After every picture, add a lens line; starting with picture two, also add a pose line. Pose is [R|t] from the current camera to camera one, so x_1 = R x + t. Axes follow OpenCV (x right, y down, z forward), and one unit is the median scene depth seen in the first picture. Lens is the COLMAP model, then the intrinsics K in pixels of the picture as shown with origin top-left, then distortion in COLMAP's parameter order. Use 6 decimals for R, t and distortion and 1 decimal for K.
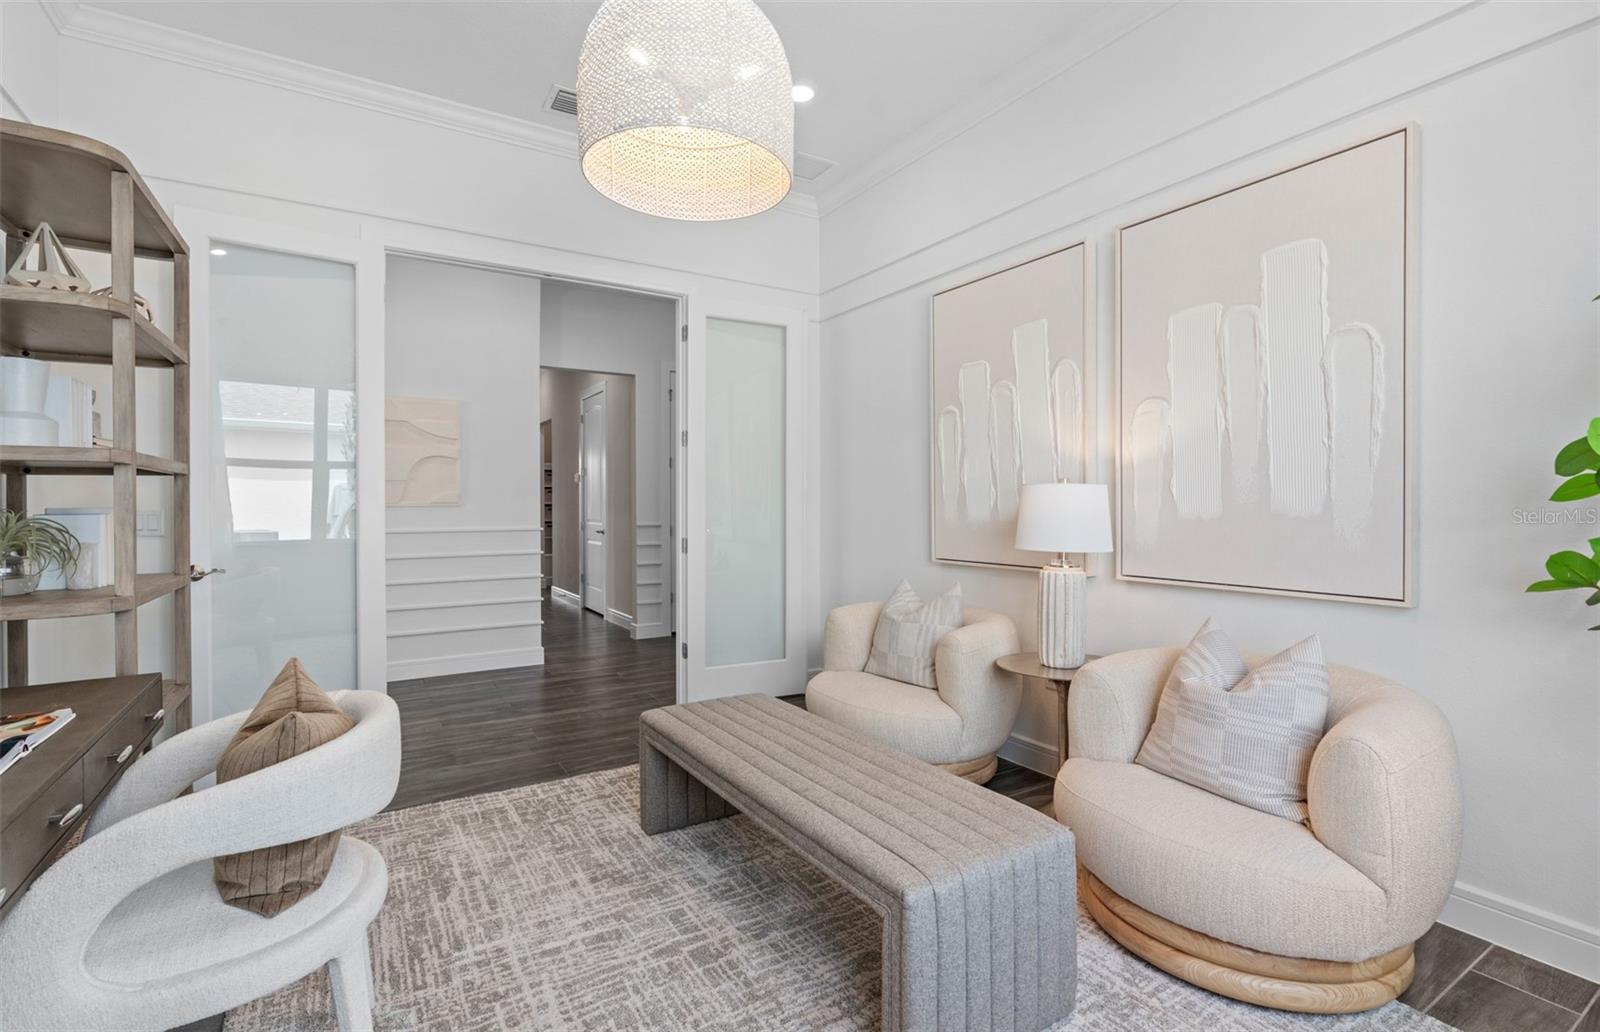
lens RADIAL K [[722.5, 0, 796.6], [0, 722.5, 511.4], [0, 0, 1]] dist [-0.008371, 0.000557]
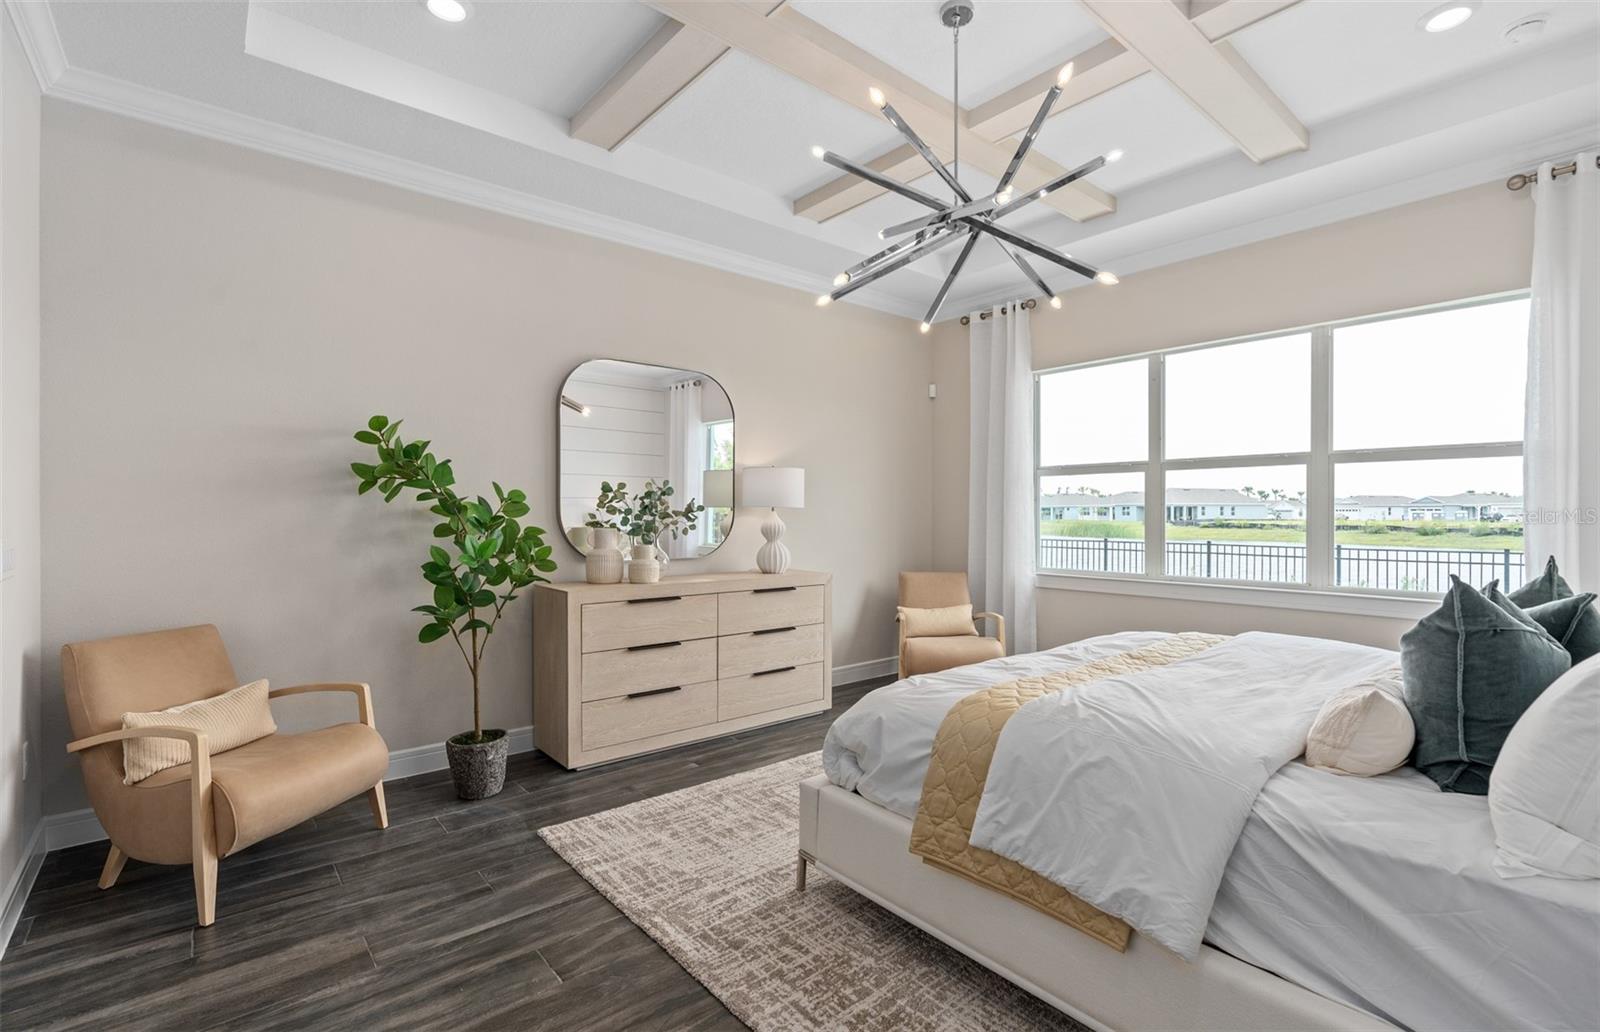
lens RADIAL K [[722.5, 0, 796.6], [0, 722.5, 511.4], [0, 0, 1]] dist [-0.008371, 0.000557]
pose [[-0.136166, 0.001127, 0.990685, -1.085524], [0.008465, 0.999964, 0.000026, -0.044987], [-0.990650, 0.008390, -0.136170, 1.182462]]
